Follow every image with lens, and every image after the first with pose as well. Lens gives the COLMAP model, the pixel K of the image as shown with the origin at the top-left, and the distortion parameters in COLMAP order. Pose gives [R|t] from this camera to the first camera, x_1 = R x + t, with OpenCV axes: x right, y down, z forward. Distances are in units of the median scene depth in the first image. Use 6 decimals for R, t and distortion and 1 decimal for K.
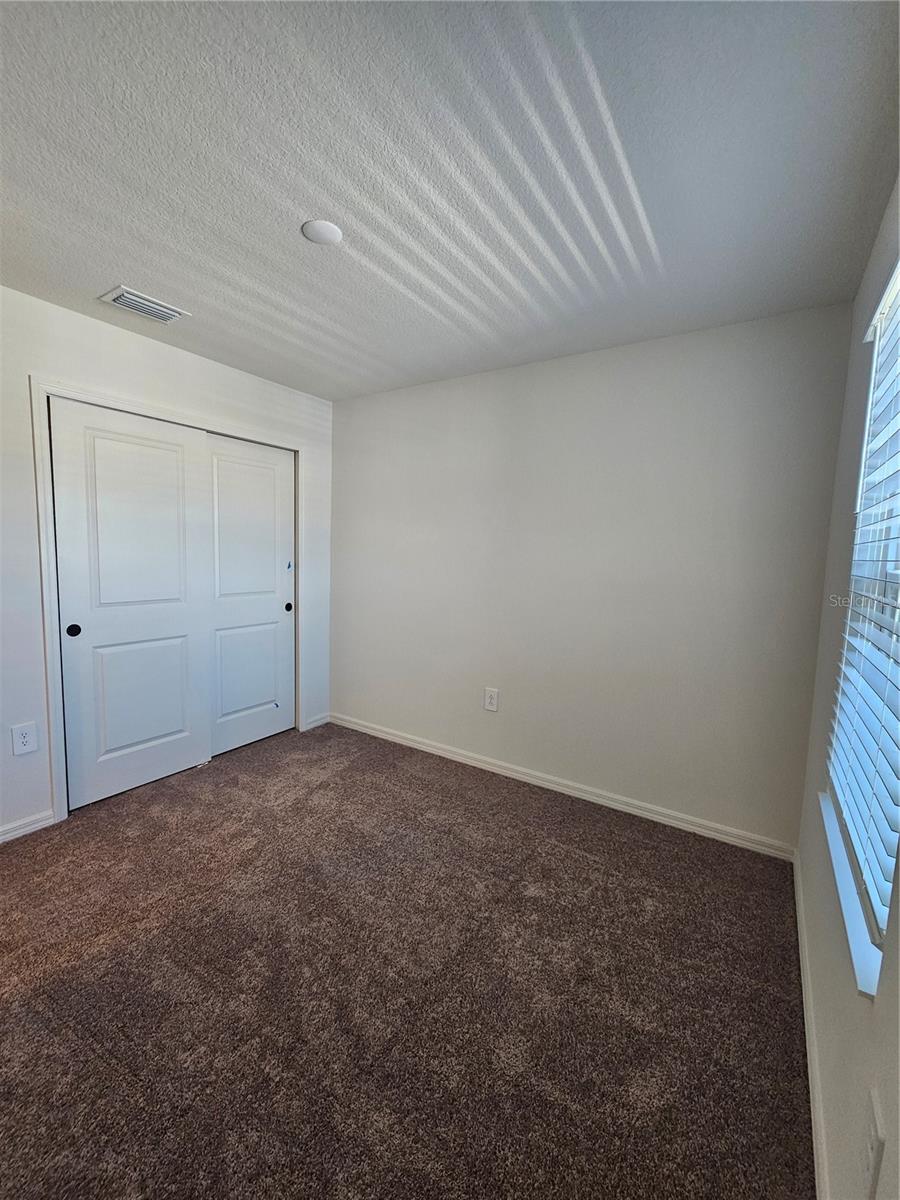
lens RADIAL K [[489.5, 0, 450.0], [0, 489.5, 600.0], [0, 0, 1]] dist [0.002158, -0.000097]
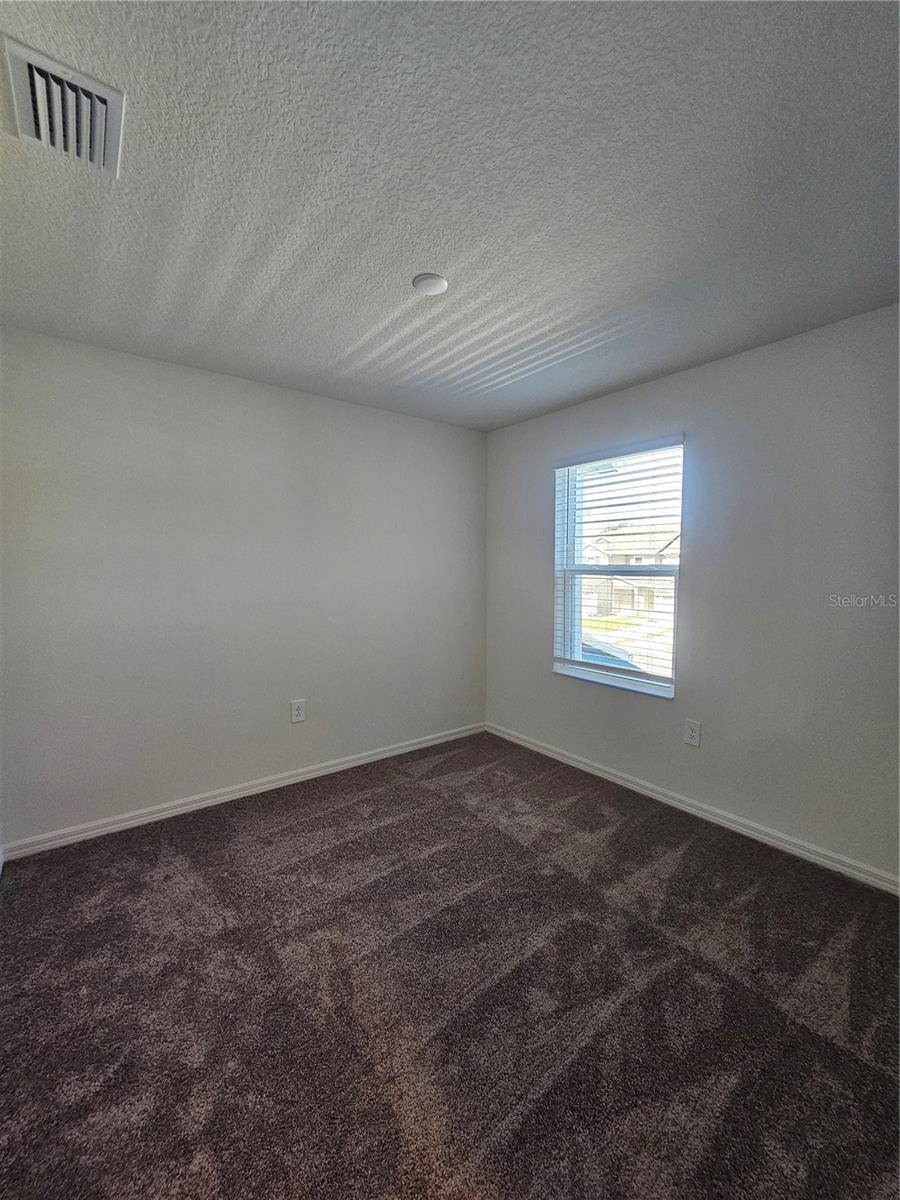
lens RADIAL K [[475.7, 0, 451.0], [0, 475.7, 592.9], [0, 0, 1]] dist [-0.026784, 0.000025]
pose [[0.338515, -0.083664, 0.937234, -0.967380], [0.108826, 0.992836, 0.049321, -0.071762], [-0.934647, 0.085300, 0.345195, 0.480177]]
